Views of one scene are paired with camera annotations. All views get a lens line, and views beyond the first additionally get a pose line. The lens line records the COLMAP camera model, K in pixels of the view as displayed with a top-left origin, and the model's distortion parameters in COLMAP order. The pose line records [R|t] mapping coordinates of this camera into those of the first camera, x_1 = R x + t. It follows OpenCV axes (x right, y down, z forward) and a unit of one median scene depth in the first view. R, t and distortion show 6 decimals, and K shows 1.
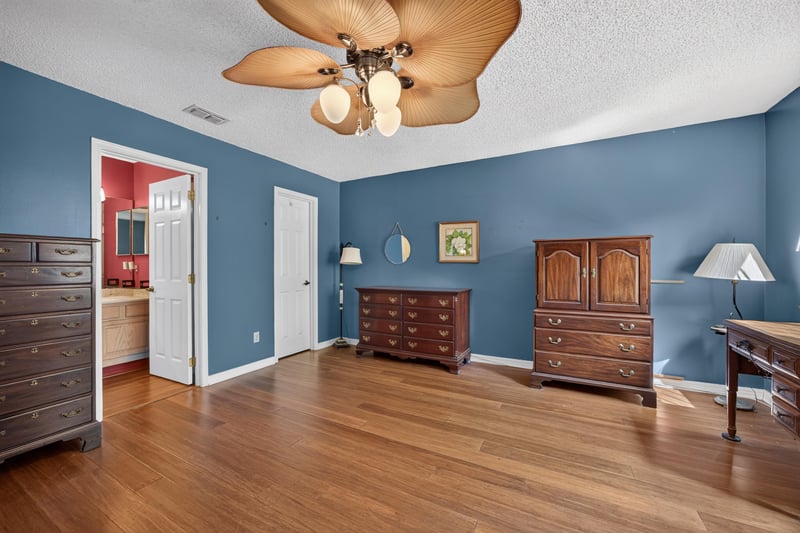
lens RADIAL K [[311.7, 0, 402.6], [0, 311.7, 267.5], [0, 0, 1]] dist [-0.018693, 0.000986]
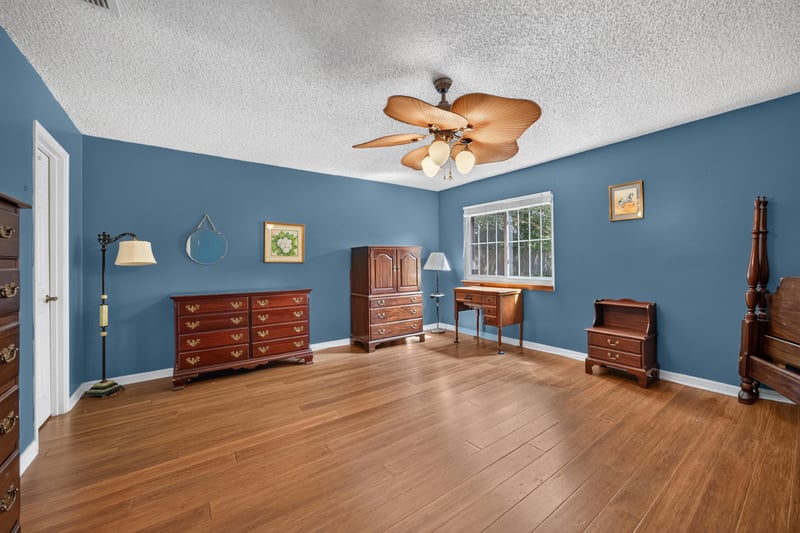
lens RADIAL K [[311.7, 0, 406.1], [0, 311.7, 261.2], [0, 0, 1]] dist [-0.018693, 0.000986]
pose [[0.430684, 0.002886, 0.902498, -0.630920], [0.016086, 0.999811, -0.010874, -0.002469], [-0.902359, 0.019201, 0.430557, 0.202004]]
